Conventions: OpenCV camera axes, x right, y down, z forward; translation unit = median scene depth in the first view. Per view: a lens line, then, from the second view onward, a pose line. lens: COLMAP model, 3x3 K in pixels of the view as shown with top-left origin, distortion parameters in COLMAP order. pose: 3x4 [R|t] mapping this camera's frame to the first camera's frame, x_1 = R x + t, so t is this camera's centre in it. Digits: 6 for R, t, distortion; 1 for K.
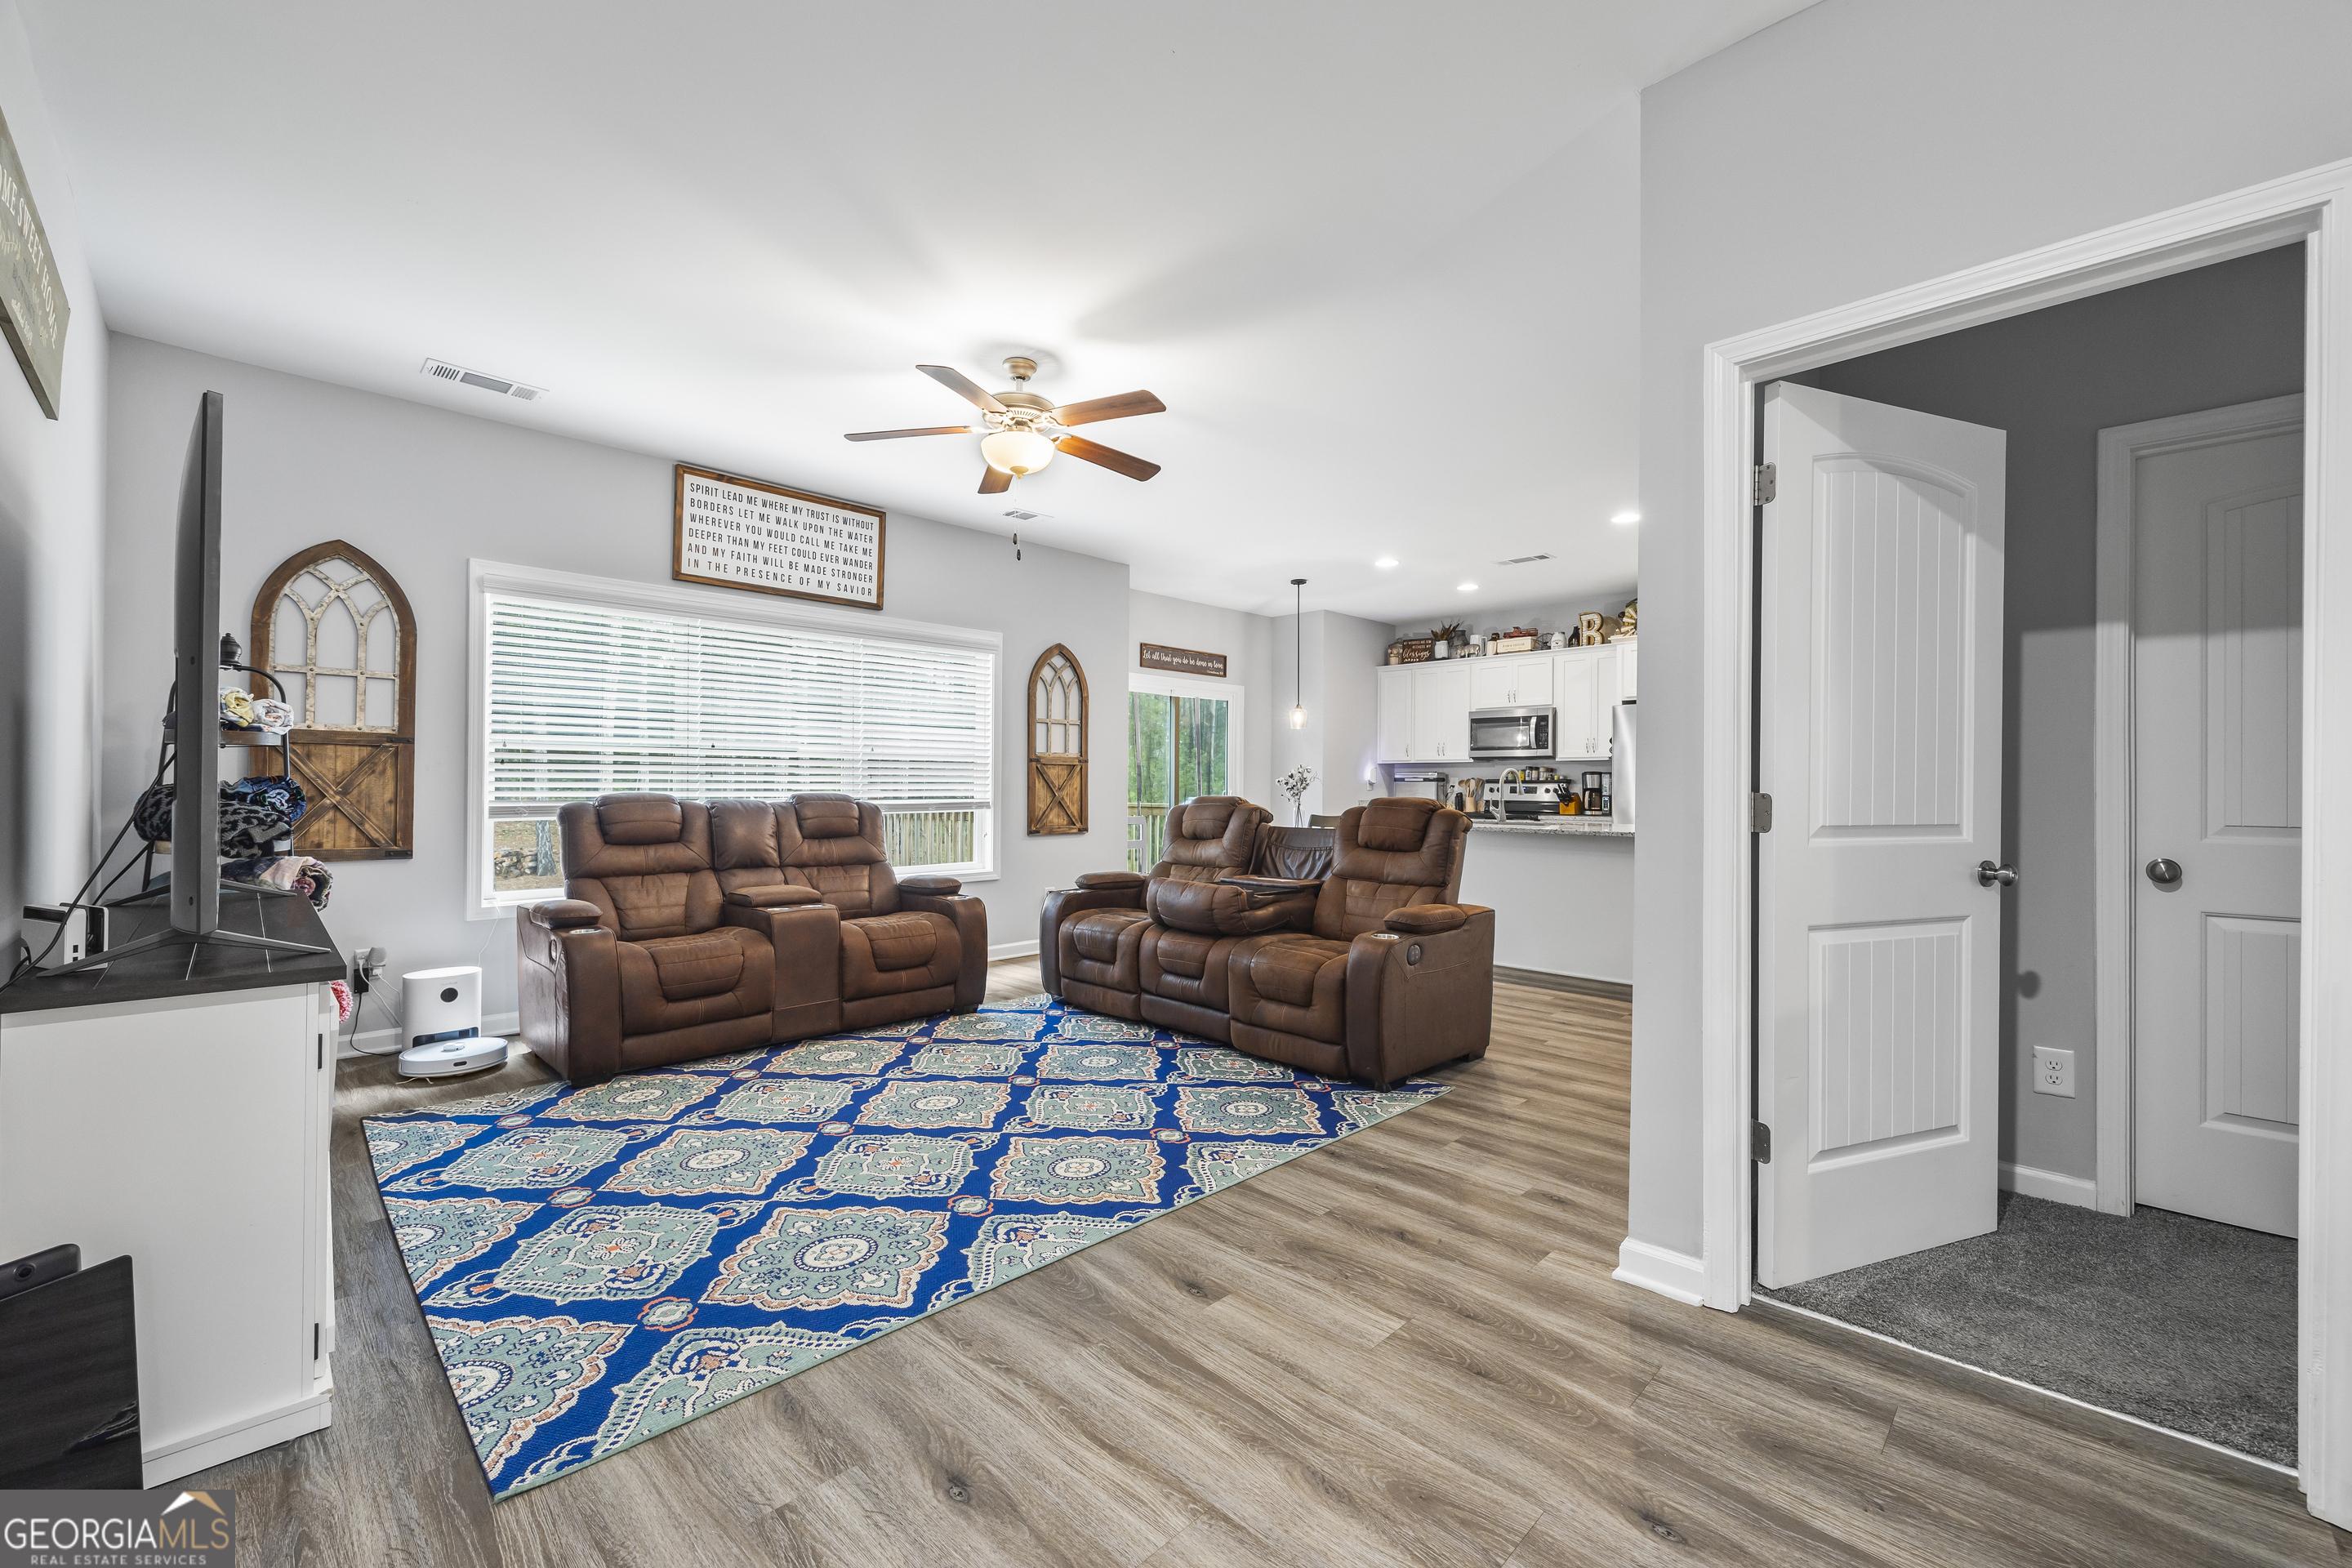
lens RADIAL K [[933.0, 0, 1170.3], [0, 933.0, 780.0], [0, 0, 1]] dist [-0.006623, -0.000091]
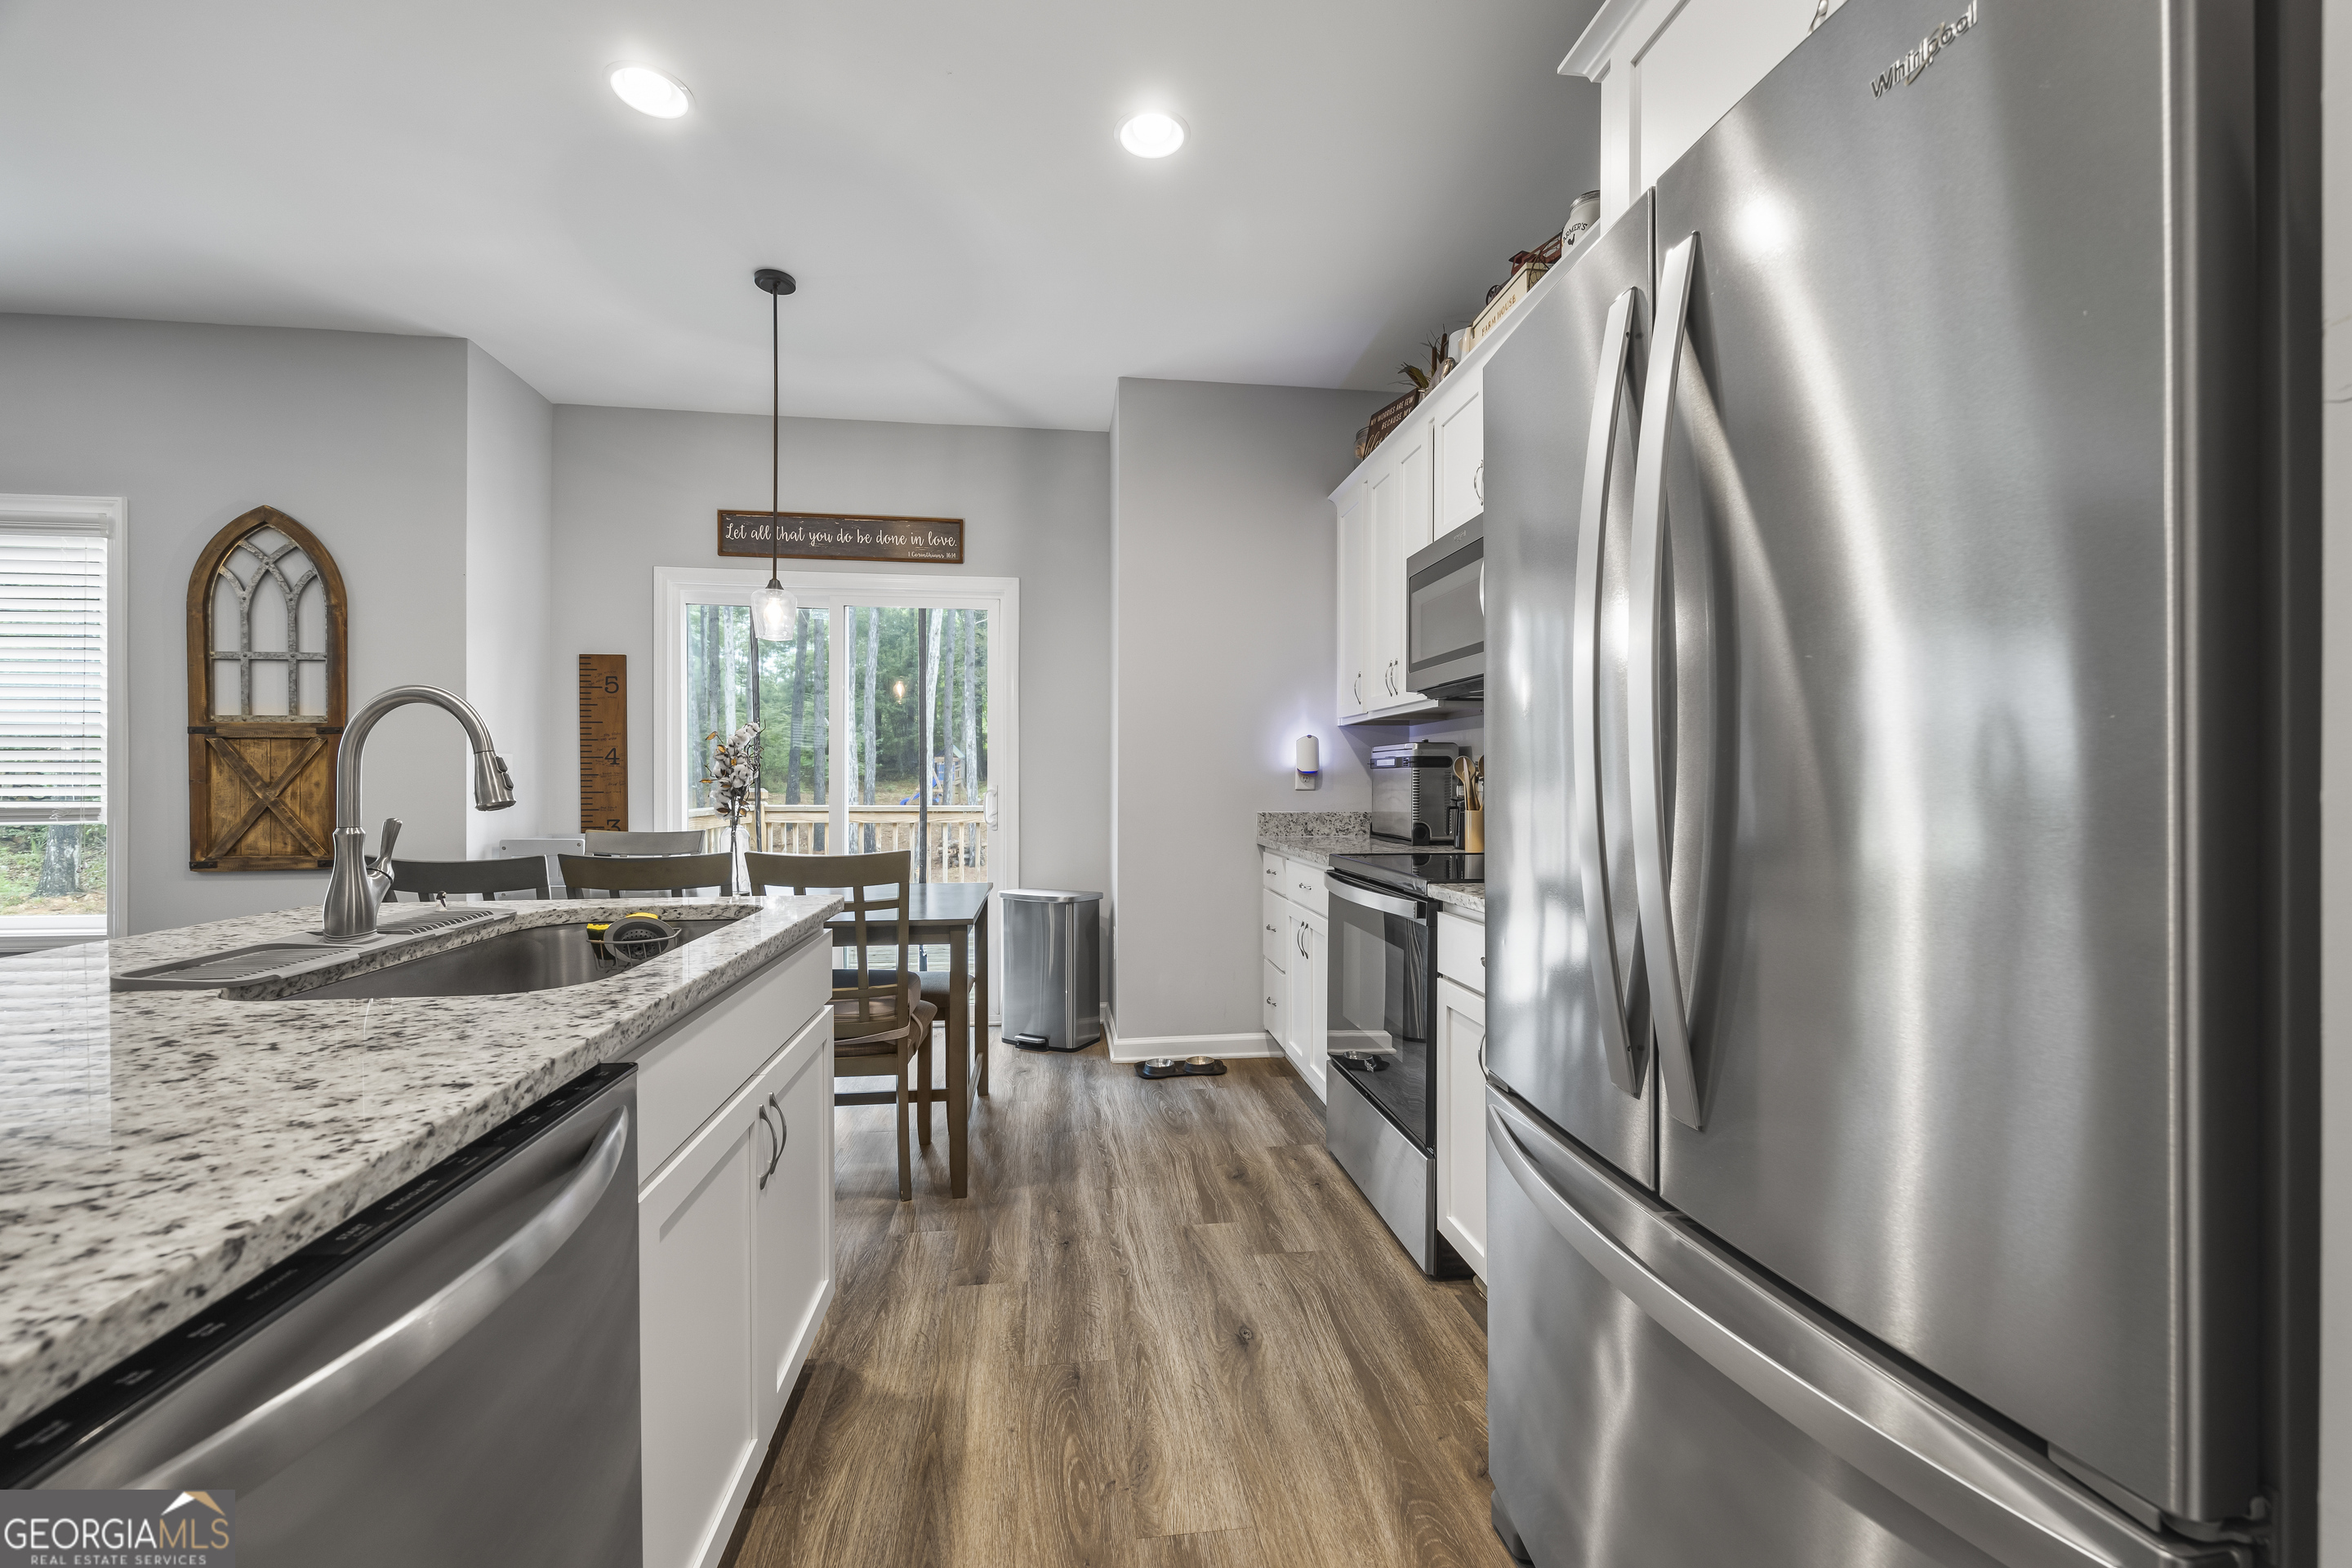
lens RADIAL K [[955.9, 0, 1176.0], [0, 955.9, 784.0], [0, 0, 1]] dist [0.000510, 0.000288]
pose [[0.791779, -0.001223, -0.610807, 1.198589], [0.003423, 0.999991, 0.002435, 0.019449], [0.610798, -0.004019, 0.791776, 1.724247]]
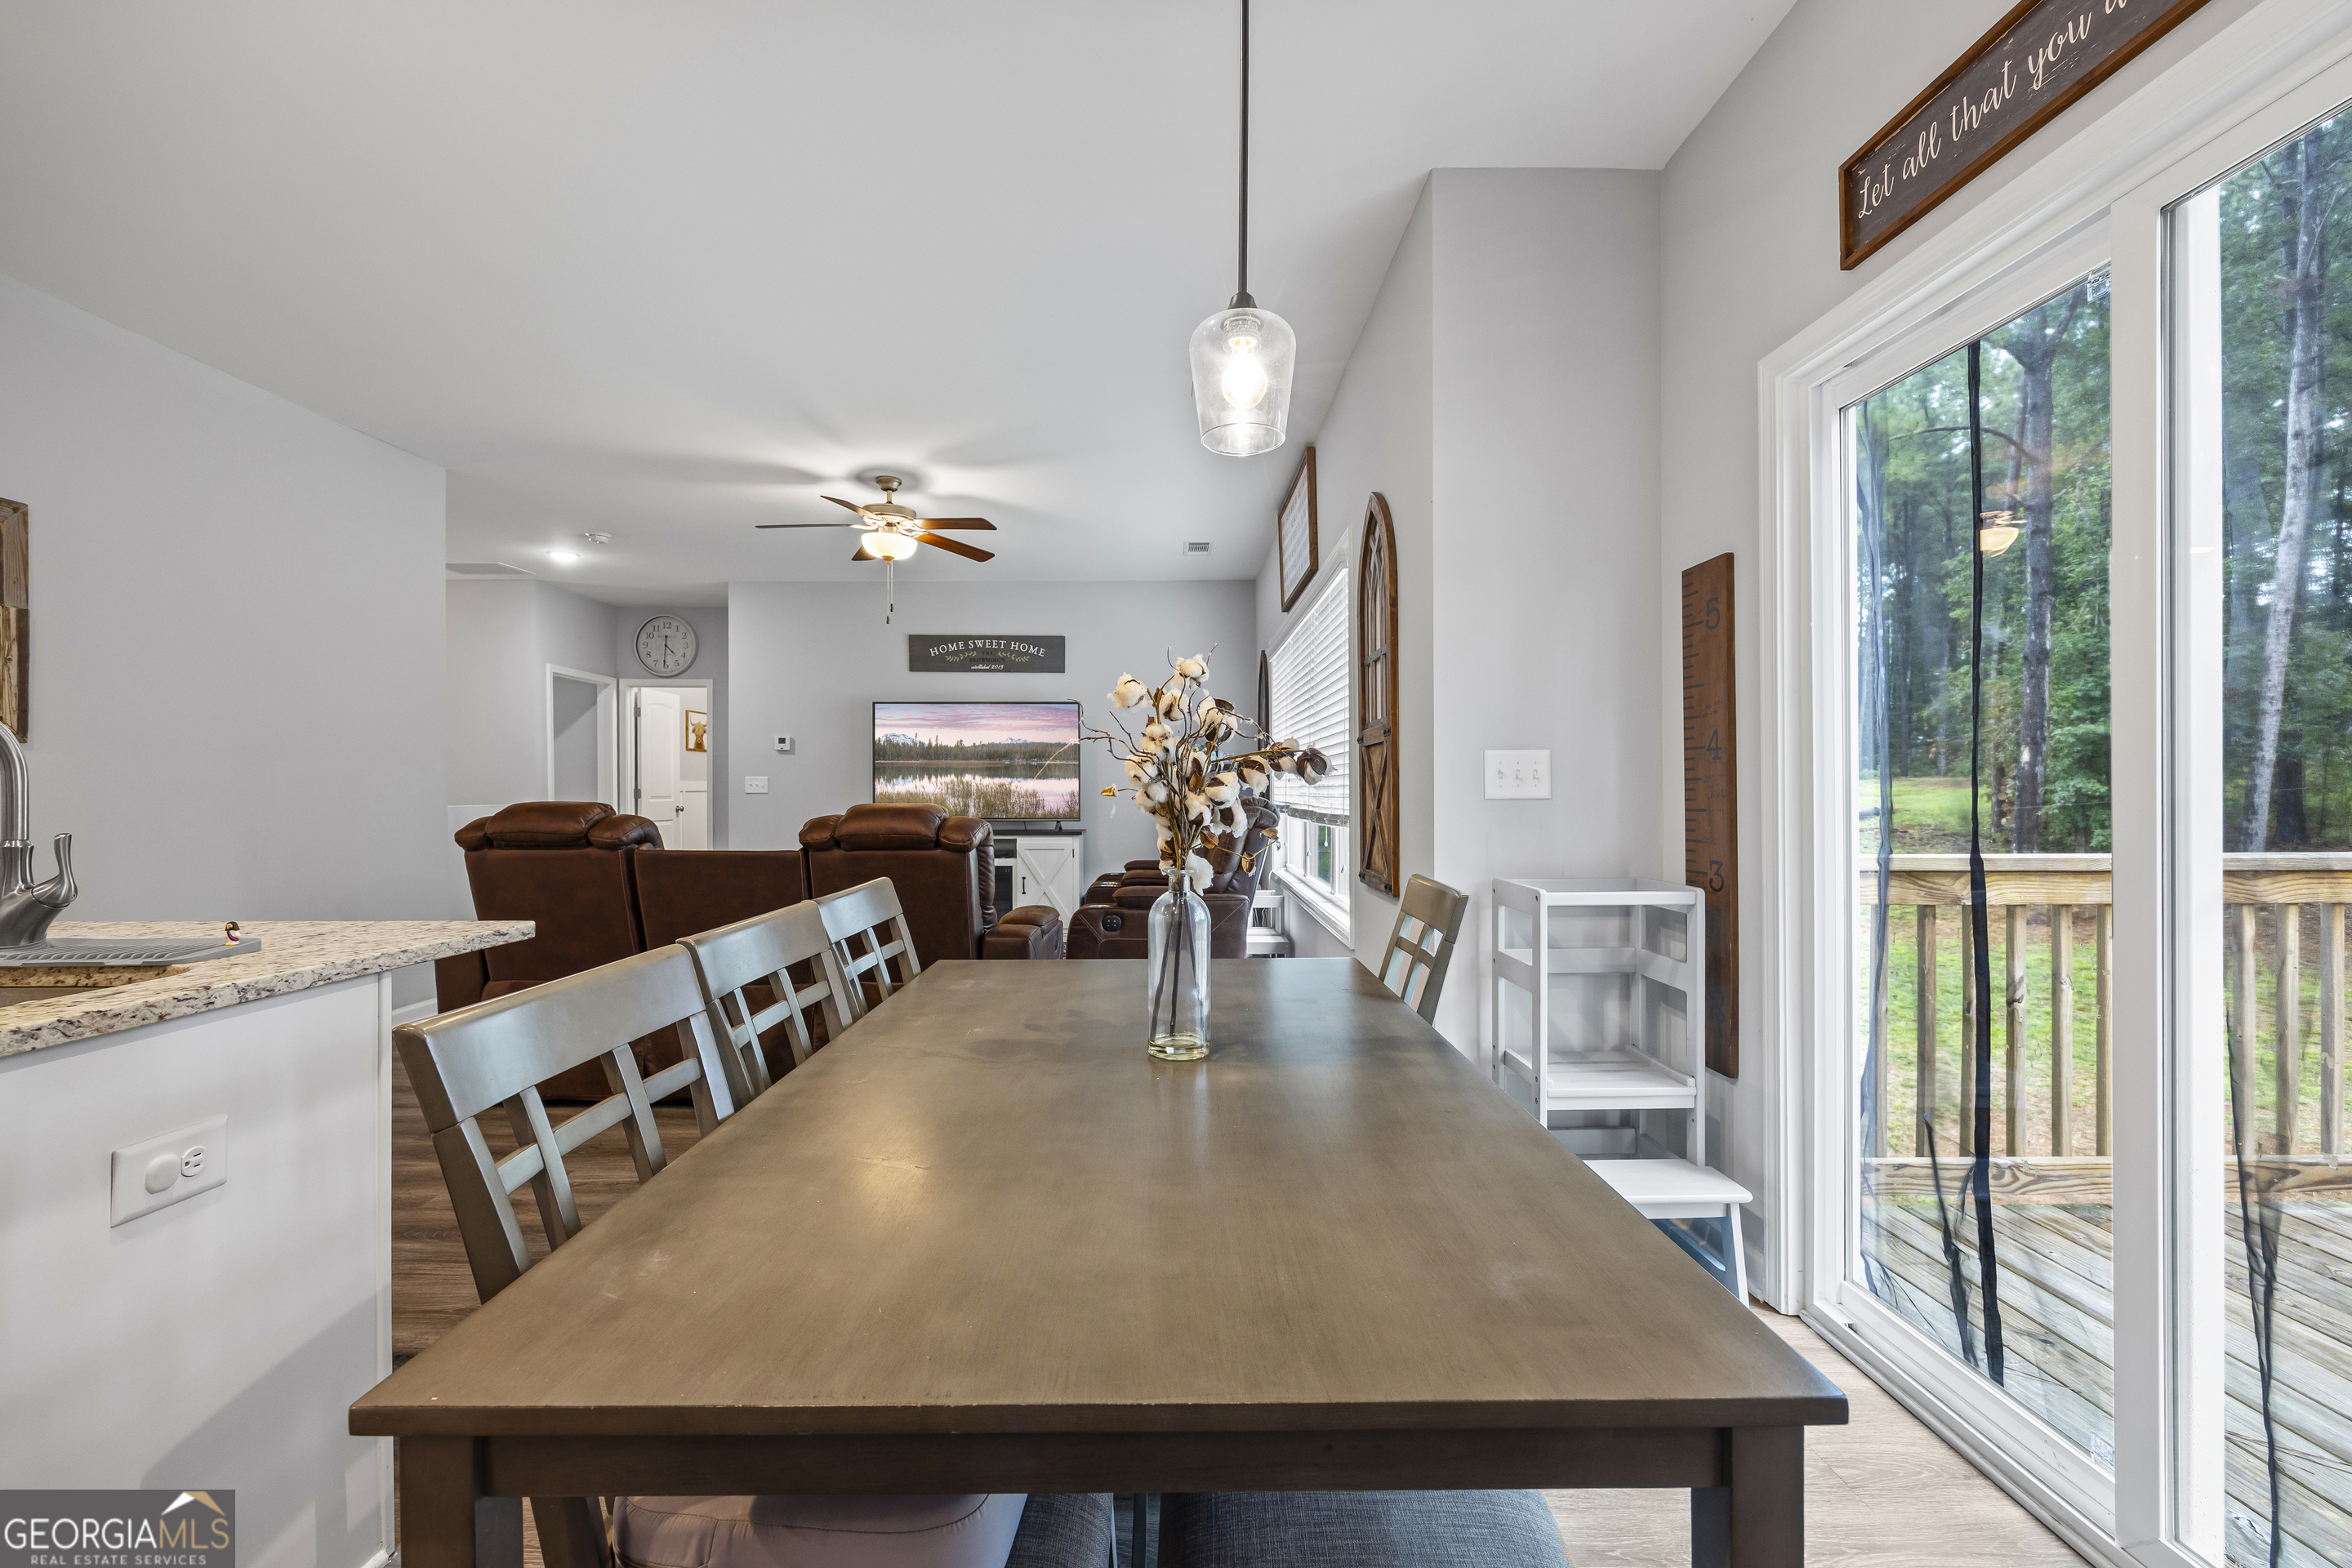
lens RADIAL K [[955.9, 0, 1176.0], [0, 955.9, 784.0], [0, 0, 1]] dist [0.000510, 0.000288]
pose [[-0.703552, -0.005894, -0.710619, 0.601228], [0.003777, 0.999920, -0.012033, 0.021448], [0.710633, -0.011150, -0.703474, 2.477887]]
